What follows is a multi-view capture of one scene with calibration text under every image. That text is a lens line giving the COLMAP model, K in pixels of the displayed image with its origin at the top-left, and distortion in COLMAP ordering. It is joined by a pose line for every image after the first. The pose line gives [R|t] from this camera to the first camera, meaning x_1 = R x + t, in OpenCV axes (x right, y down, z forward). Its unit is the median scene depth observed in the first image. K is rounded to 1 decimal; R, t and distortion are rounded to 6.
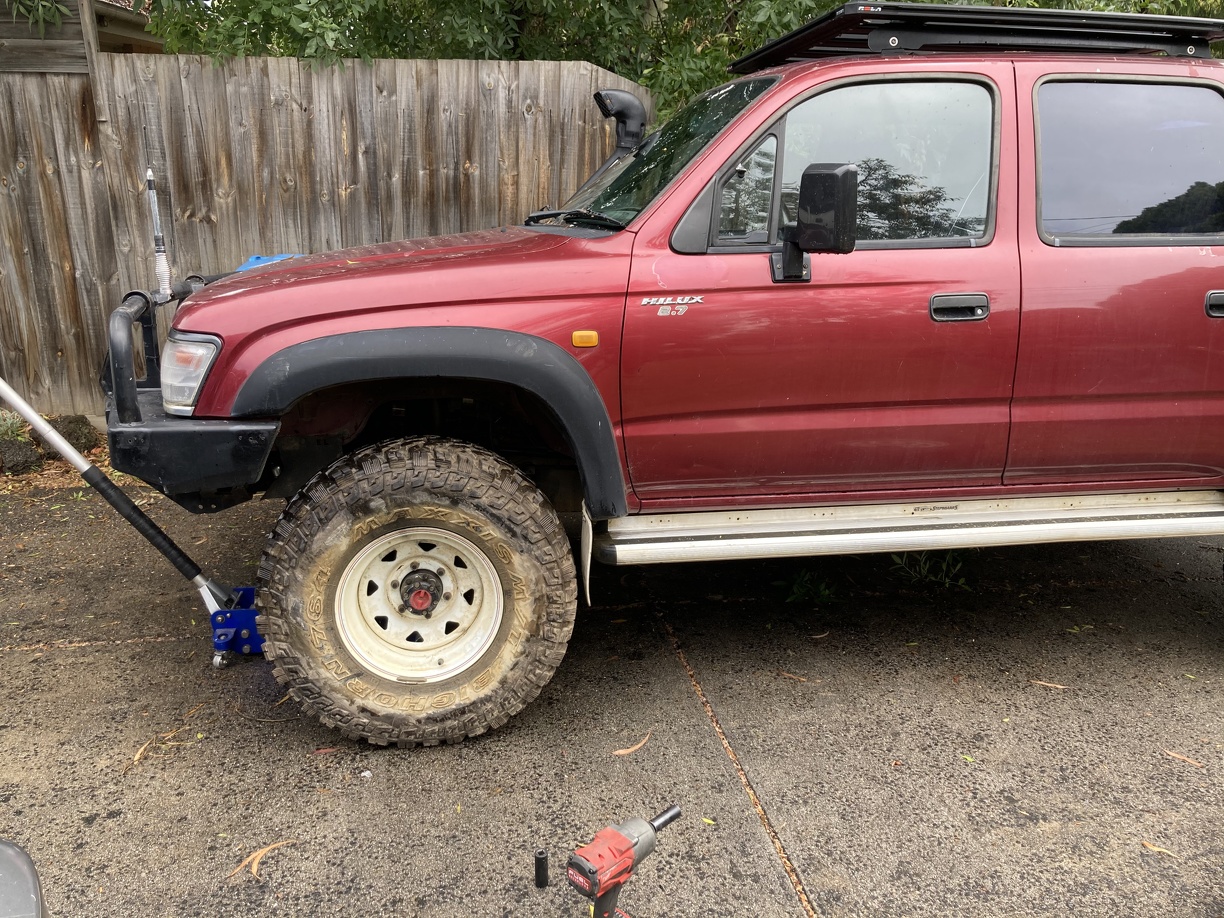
lens RADIAL K [[1009.7, 0, 608.5], [0, 1009.7, 459.2], [0, 0, 1]] dist [0.001140, -0.001057]
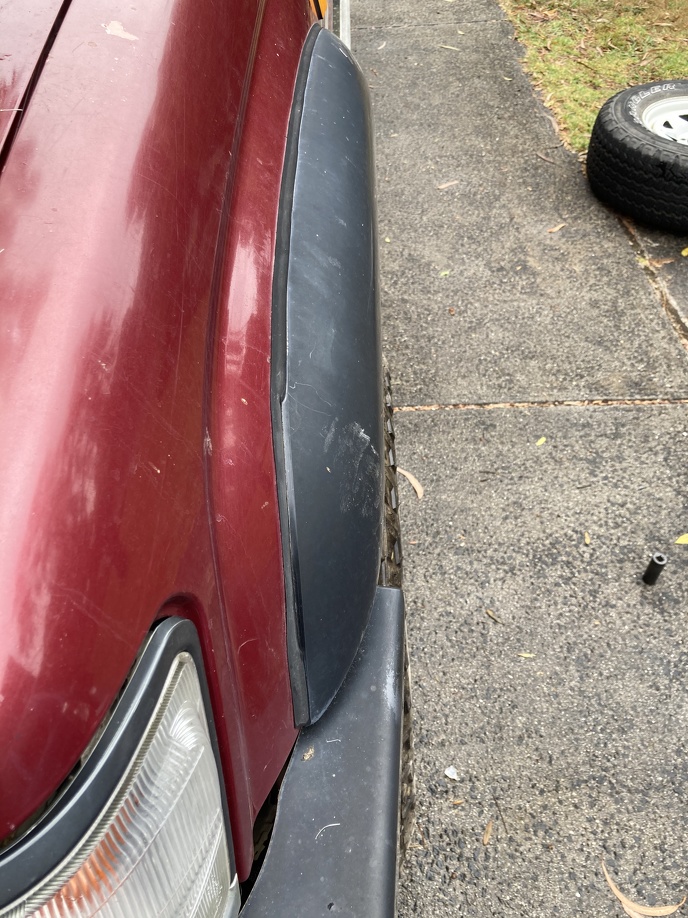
lens RADIAL K [[757.2, 0, 343.9], [0, 757.2, 458.7], [0, 0, 1]] dist [0.001140, -0.001057]
pose [[0.150657, -0.738955, 0.656694, -0.510165], [0.297746, 0.667349, 0.682636, -0.253025], [-0.942682, 0.092684, 0.320562, 1.033459]]
